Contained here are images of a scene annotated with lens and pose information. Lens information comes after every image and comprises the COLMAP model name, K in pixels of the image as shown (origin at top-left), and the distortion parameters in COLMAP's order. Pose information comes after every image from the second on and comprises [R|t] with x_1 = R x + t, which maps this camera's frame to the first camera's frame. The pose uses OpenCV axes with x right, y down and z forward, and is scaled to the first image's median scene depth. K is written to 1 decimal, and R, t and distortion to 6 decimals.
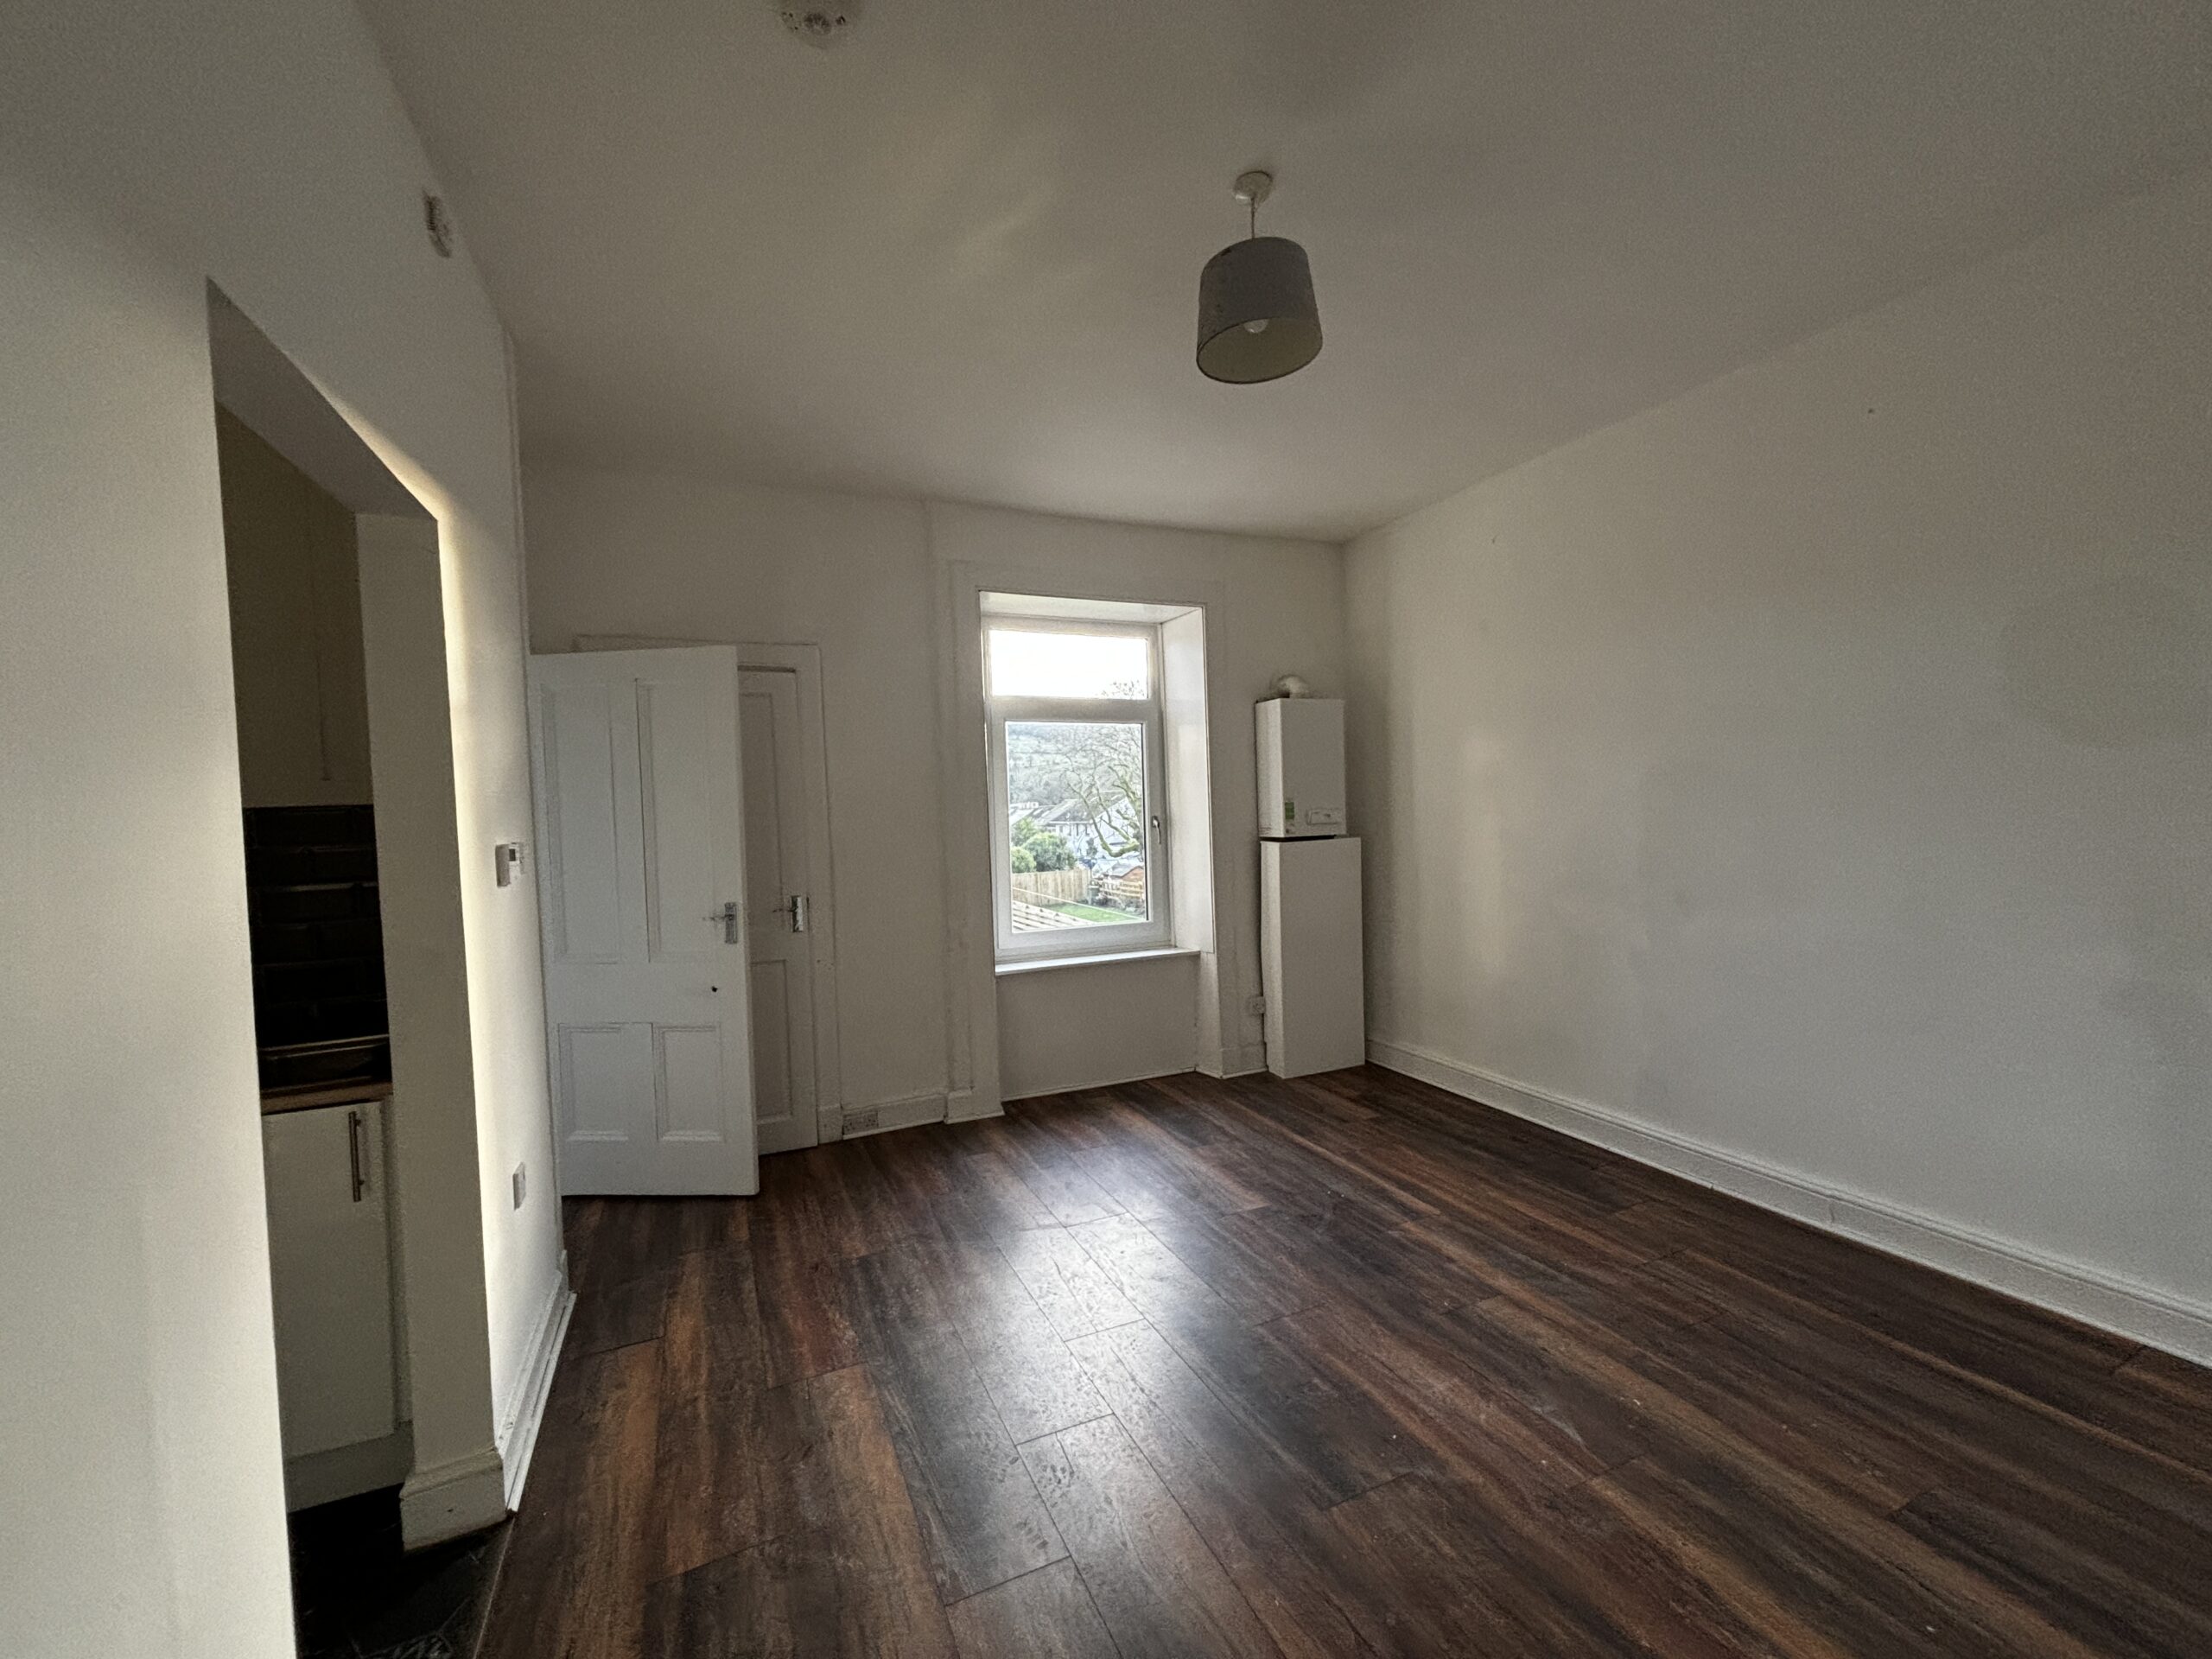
lens RADIAL K [[889.9, 0, 1101.2], [0, 889.9, 833.5], [0, 0, 1]] dist [-0.004650, -0.000294]
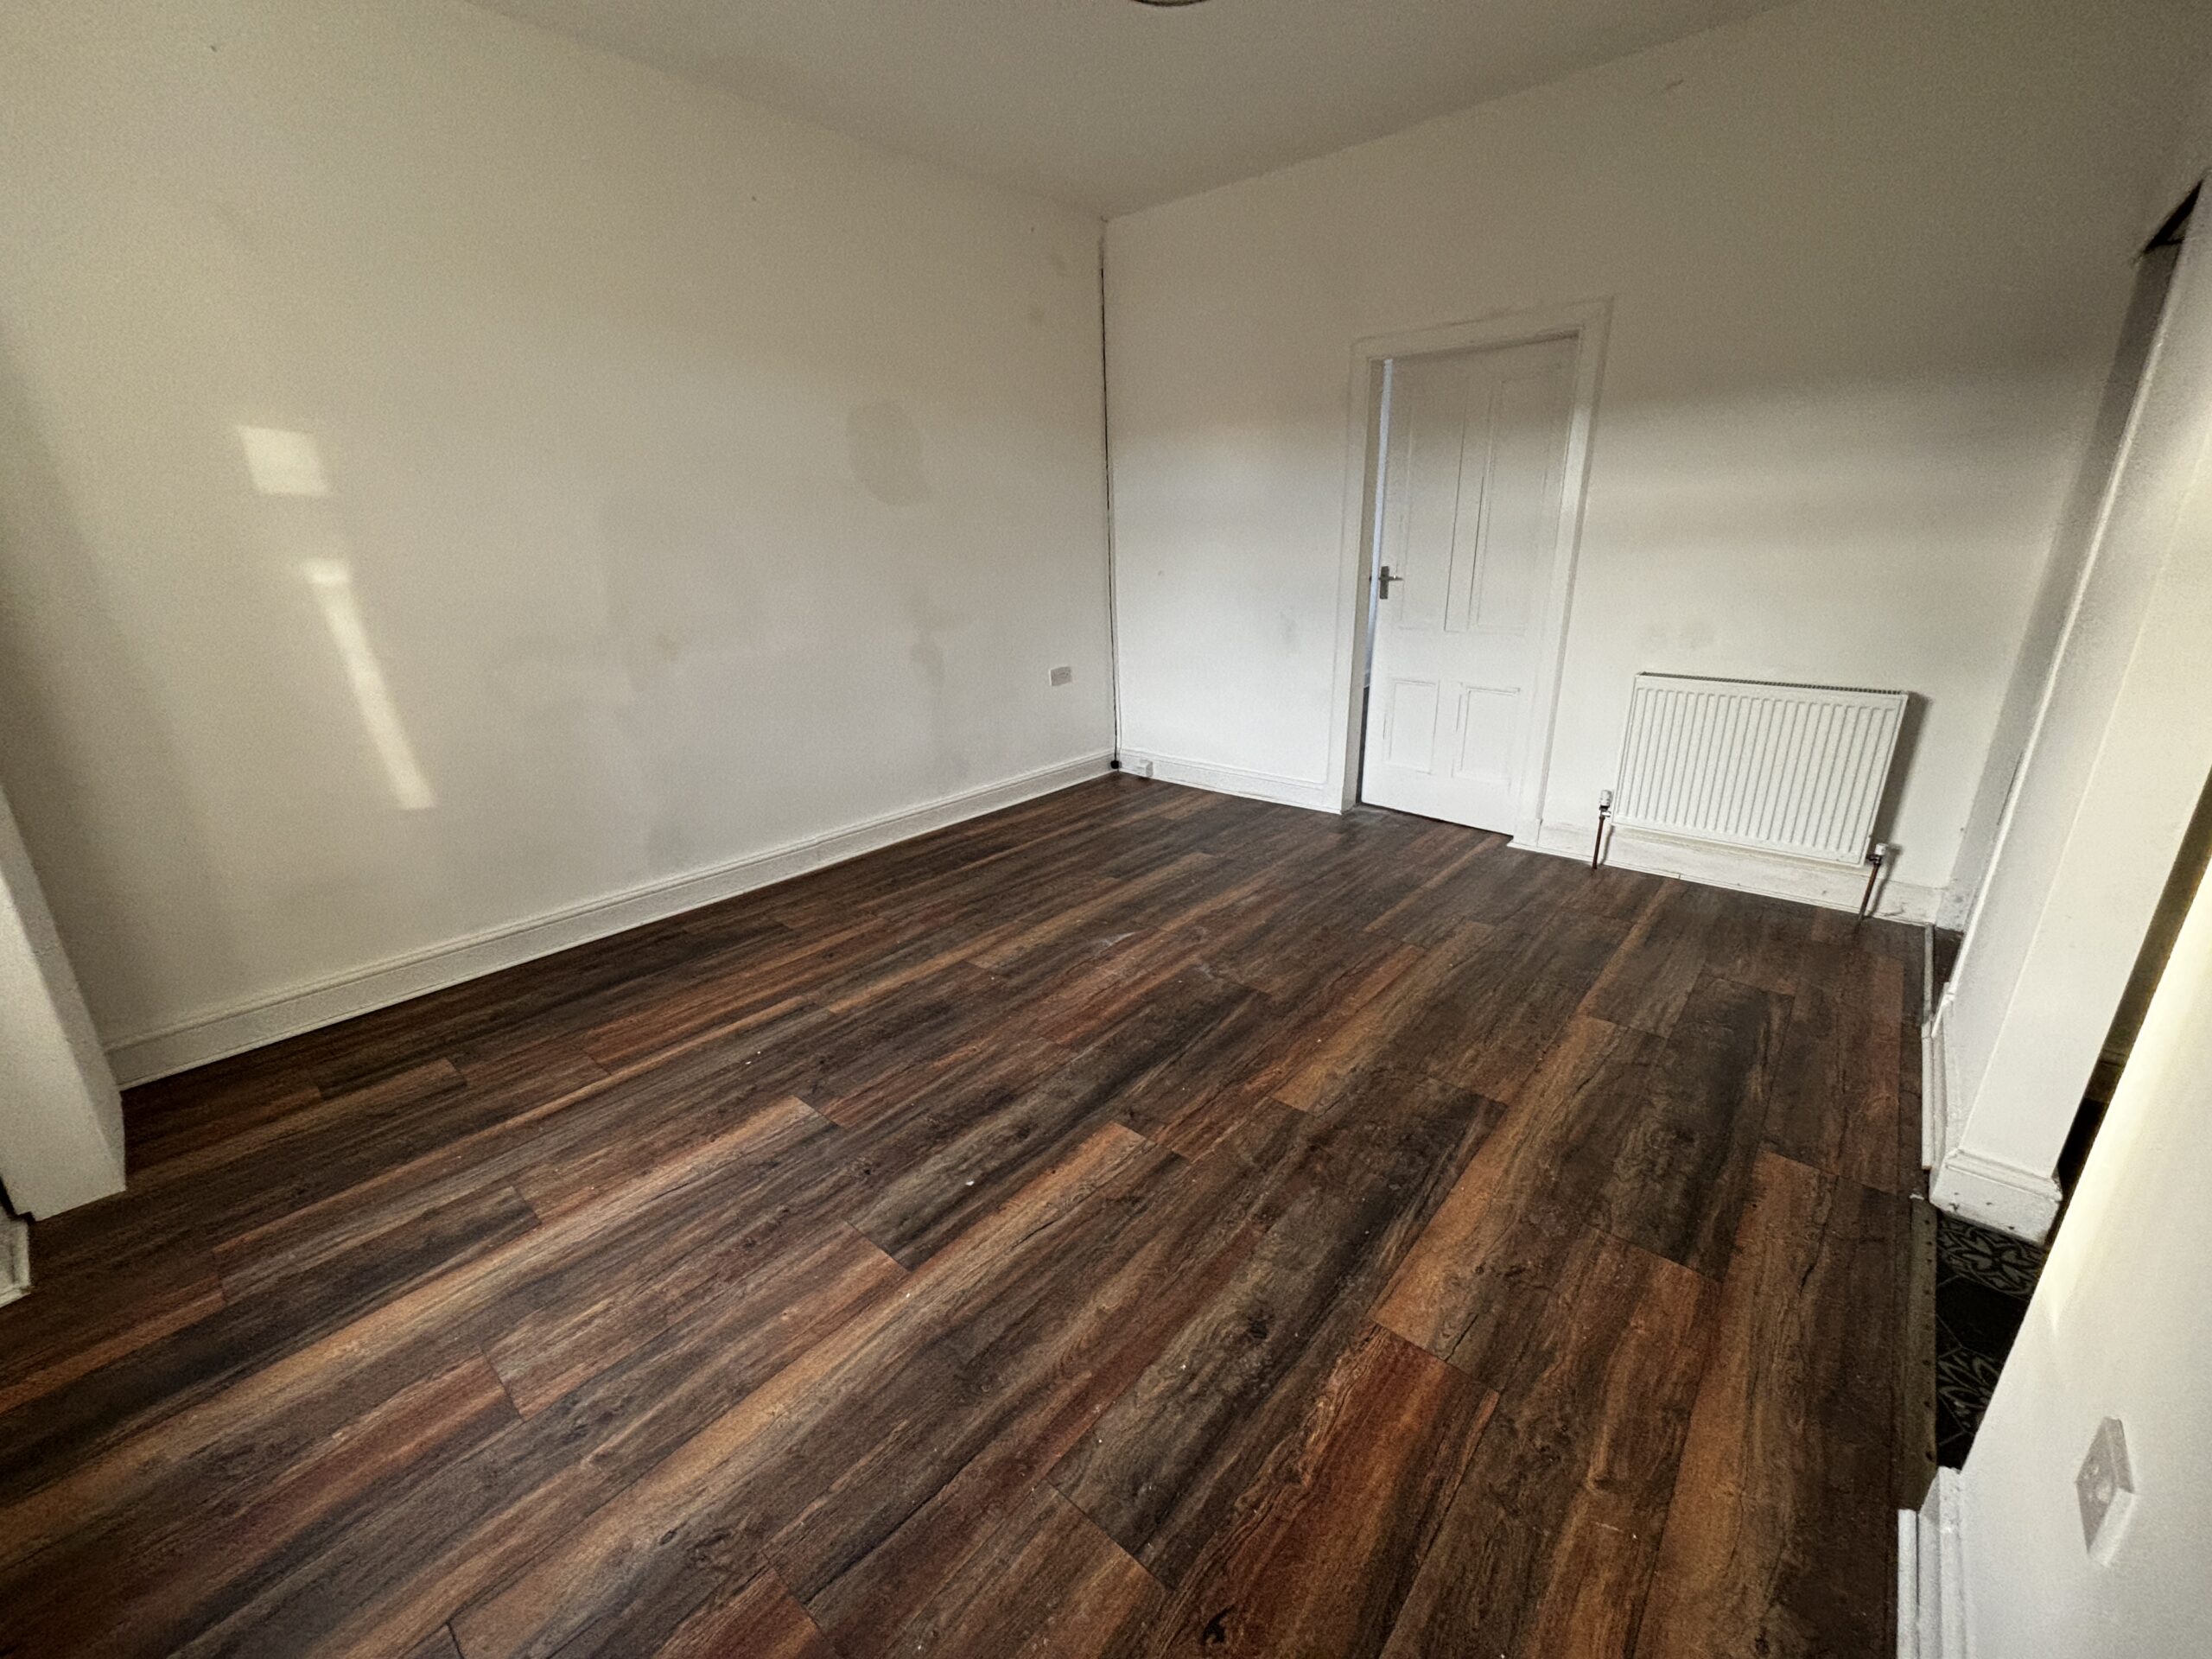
lens RADIAL K [[889.9, 0, 1112.0], [0, 889.9, 828.2], [0, 0, 1]] dist [-0.004650, -0.000294]
pose [[-0.429060, -0.244150, 0.869654, -0.616698], [0.064562, 0.952026, 0.299128, 0.005356], [-0.900966, 0.184490, -0.392714, 1.230739]]
